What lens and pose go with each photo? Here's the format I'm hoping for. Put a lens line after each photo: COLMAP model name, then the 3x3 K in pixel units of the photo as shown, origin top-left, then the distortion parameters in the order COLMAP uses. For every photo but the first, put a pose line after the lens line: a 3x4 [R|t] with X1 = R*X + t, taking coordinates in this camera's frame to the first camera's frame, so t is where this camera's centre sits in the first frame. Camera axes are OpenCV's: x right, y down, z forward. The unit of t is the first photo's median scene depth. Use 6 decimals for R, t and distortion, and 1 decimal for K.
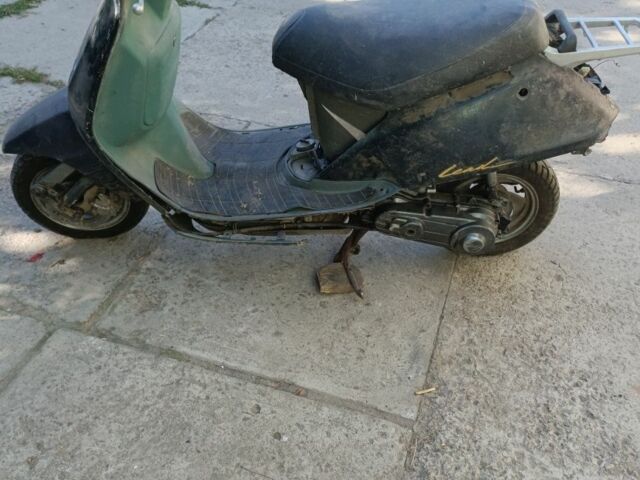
lens RADIAL K [[624.2, 0, 315.6], [0, 624.2, 239.3], [0, 0, 1]] dist [0.056687, 0.000000]
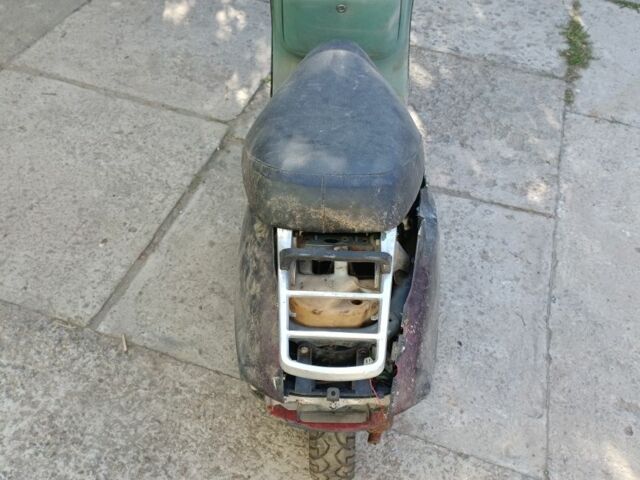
lens RADIAL K [[624.2, 0, 318.4], [0, 624.2, 241.4], [0, 0, 1]] dist [0.056687, 0.000000]
pose [[0.010069, 0.730757, -0.682563, 0.773699], [-0.686915, 0.501102, 0.526350, -0.633271], [0.726668, 0.463563, 0.507014, 0.595649]]
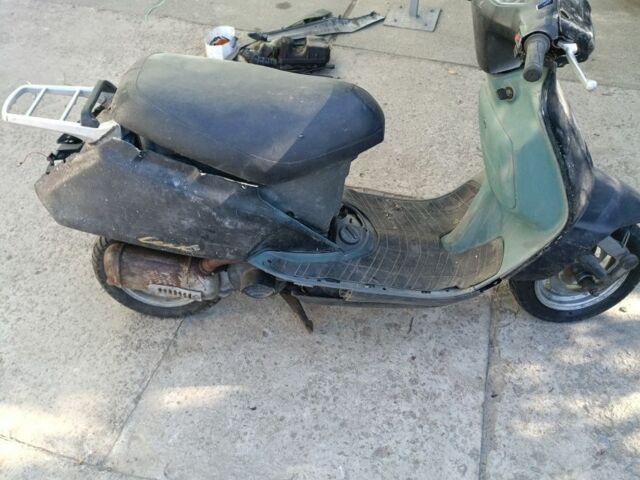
lens RADIAL K [[624.2, 0, 319.8], [0, 624.2, 240.2], [0, 0, 1]] dist [0.056687, 0.000000]
pose [[-0.999061, 0.024924, -0.035431, 0.071270], [-0.033292, 0.081533, 0.996114, -1.233865], [0.027716, 0.996359, -0.080627, 1.221273]]
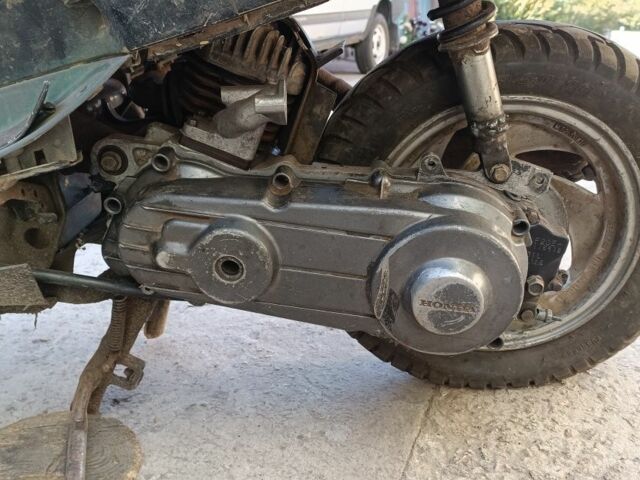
lens RADIAL K [[624.2, 0, 320.4], [0, 624.2, 240.1], [0, 0, 1]] dist [0.056687, 0.000000]
pose [[0.997510, -0.048850, -0.050861, 0.226856], [0.027833, 0.935388, -0.352527, 0.087156], [0.064796, 0.350233, 0.934419, 0.778650]]
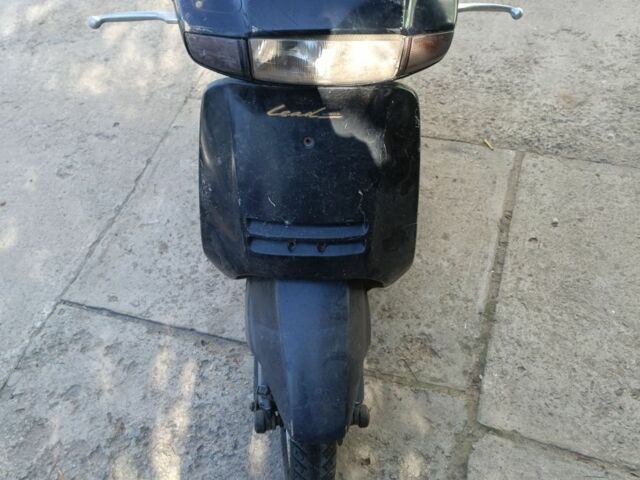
lens RADIAL K [[624.2, 0, 320.3], [0, 624.2, 237.9], [0, 0, 1]] dist [0.056687, 0.000000]
pose [[-0.014240, -0.790089, 0.612827, -0.791172], [0.689386, 0.436175, 0.578359, -0.688095], [-0.724255, 0.430710, 0.538465, 0.603683]]
